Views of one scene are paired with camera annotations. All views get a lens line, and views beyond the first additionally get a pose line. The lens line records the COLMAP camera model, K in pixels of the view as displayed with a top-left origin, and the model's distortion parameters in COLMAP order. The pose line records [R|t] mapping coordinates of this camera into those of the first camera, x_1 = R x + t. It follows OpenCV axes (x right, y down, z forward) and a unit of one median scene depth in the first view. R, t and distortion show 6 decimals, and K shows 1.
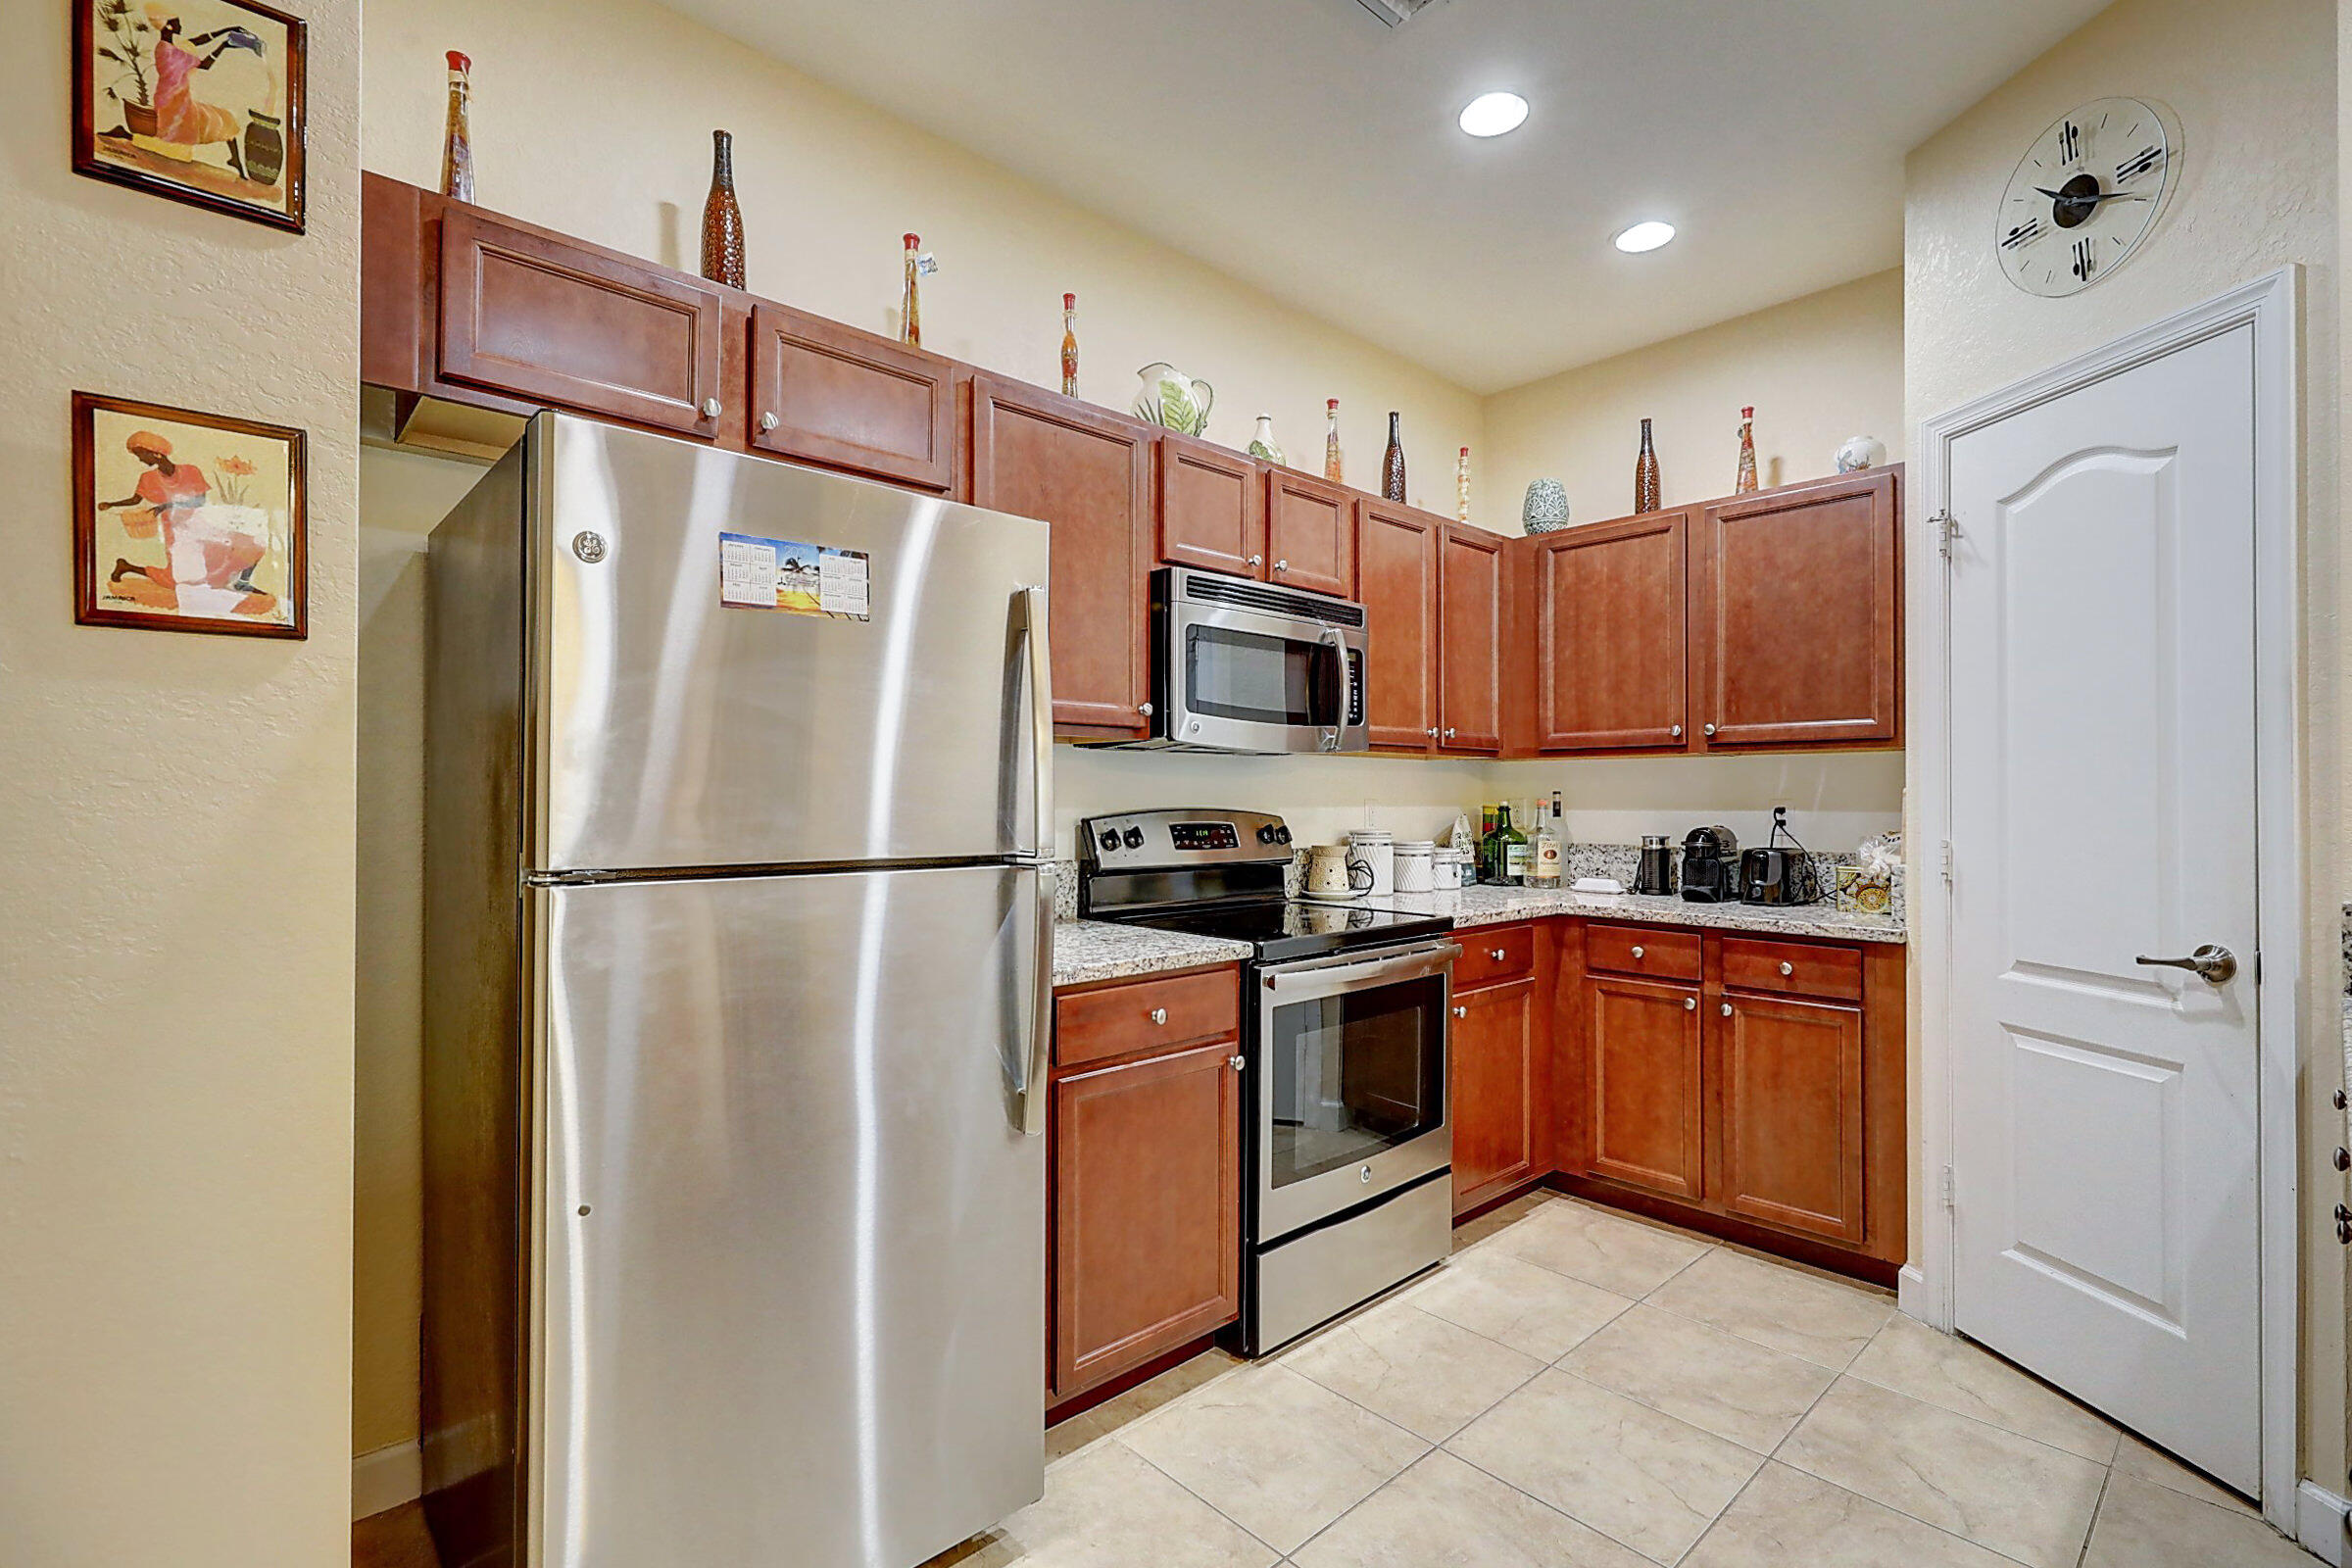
lens RADIAL K [[1062.5, 0, 1162.9], [0, 1062.5, 788.9], [0, 0, 1]] dist [-0.001316, 0.000107]
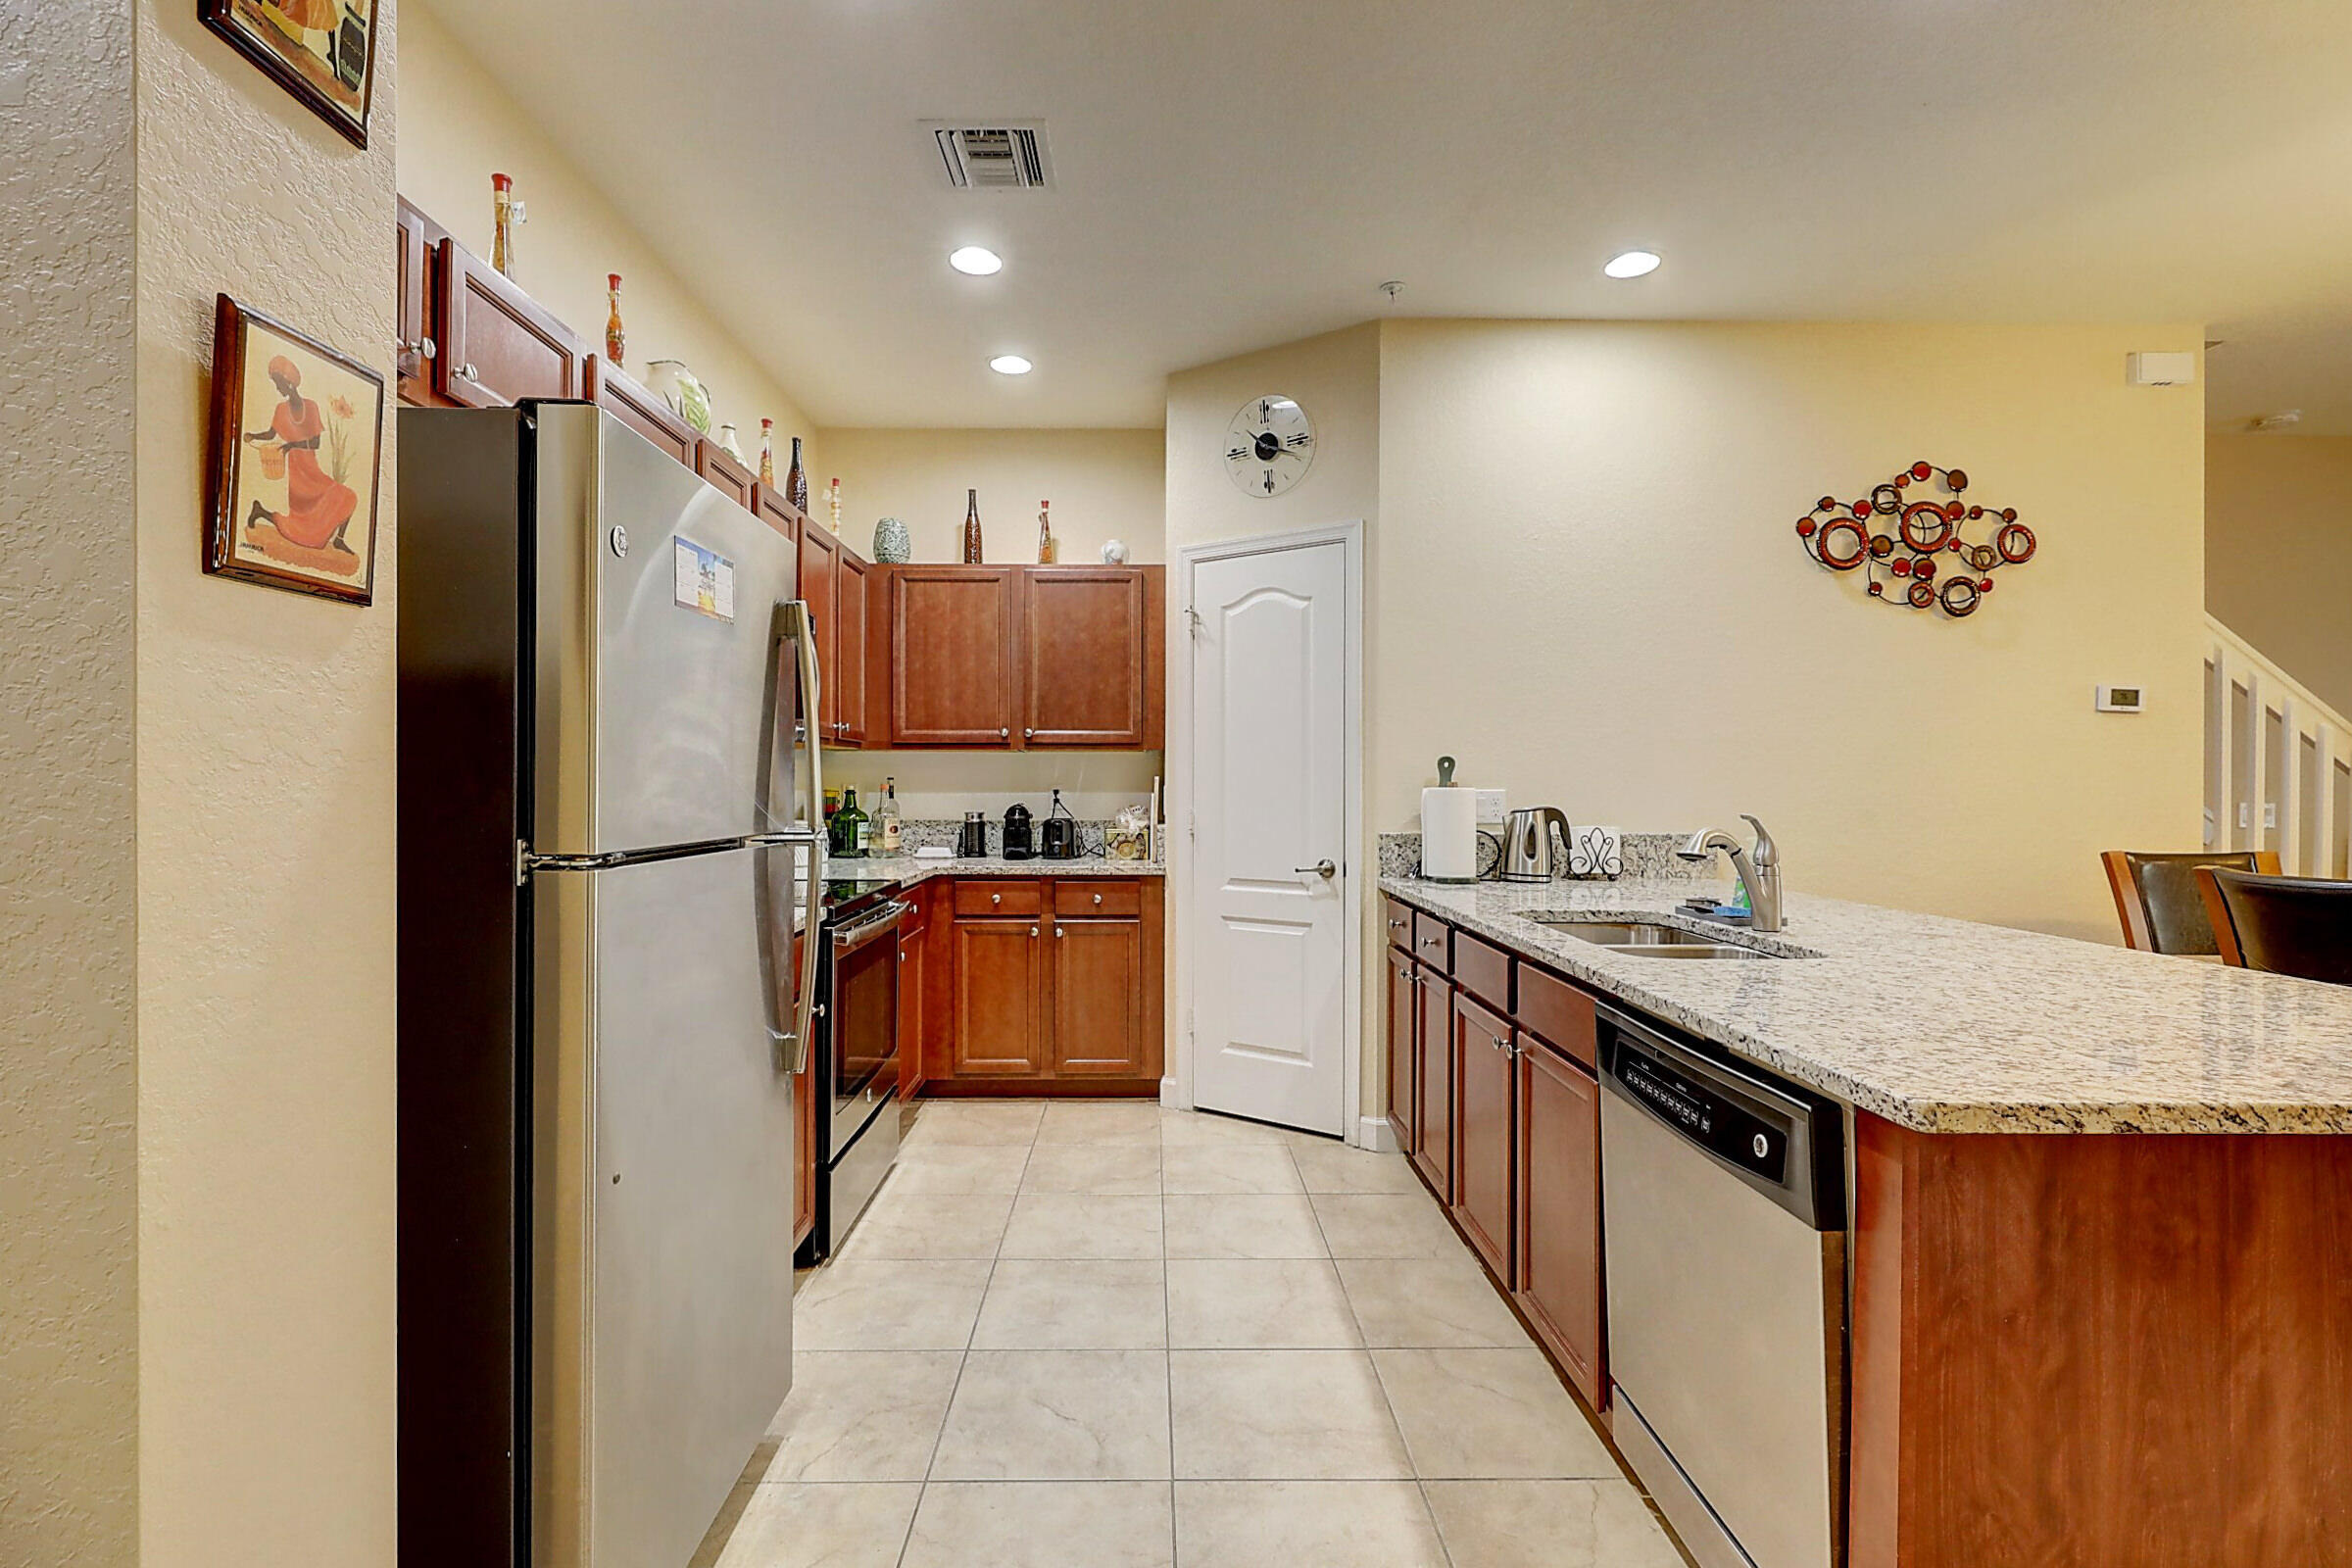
lens RADIAL K [[1062.5, 0, 1159.8], [0, 1062.5, 785.6], [0, 0, 1]] dist [-0.001316, 0.000107]
pose [[0.665079, -0.001739, 0.746771, -0.546892], [-0.006752, 0.999942, 0.008342, -0.000845], [-0.746743, -0.010590, 0.665029, -0.050112]]
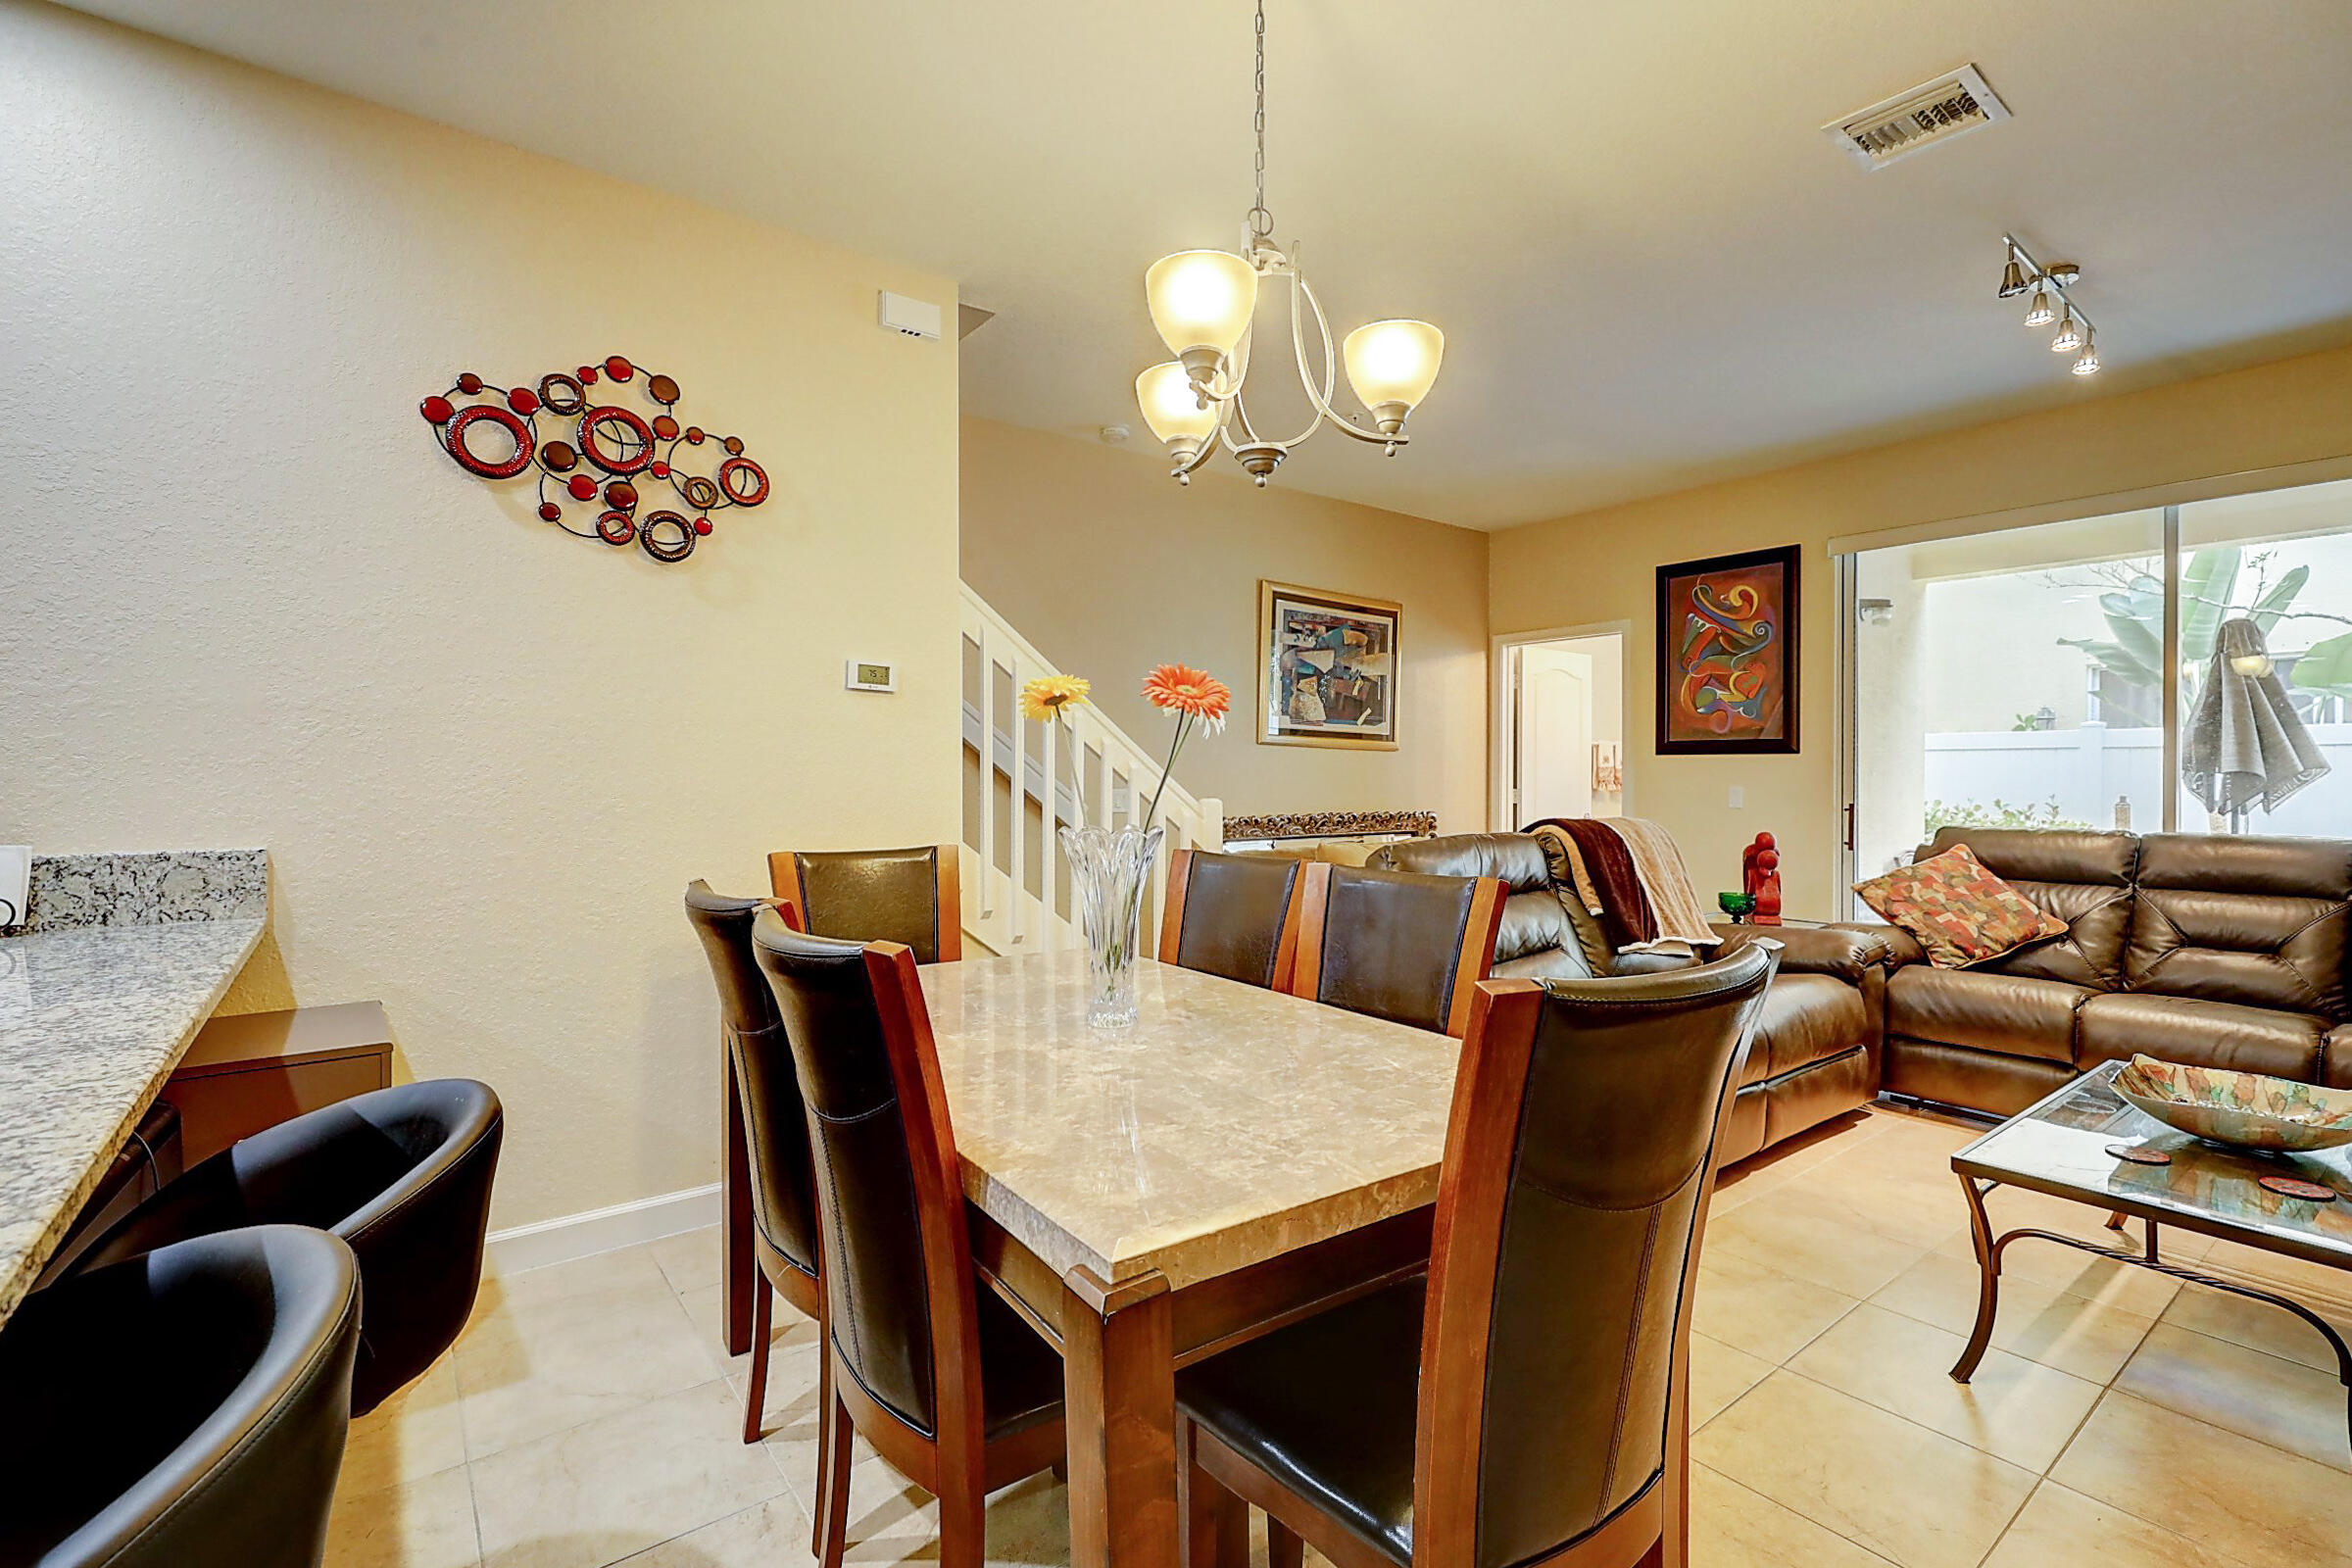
lens RADIAL K [[1062.5, 0, 1183.1], [0, 1062.5, 780.9], [0, 0, 1]] dist [-0.001316, 0.000107]
pose [[0.075632, -0.006750, 0.997113, 0.209518], [-0.006492, 0.999953, 0.007262, -0.000872], [-0.997115, -0.007022, 0.075584, -0.585096]]
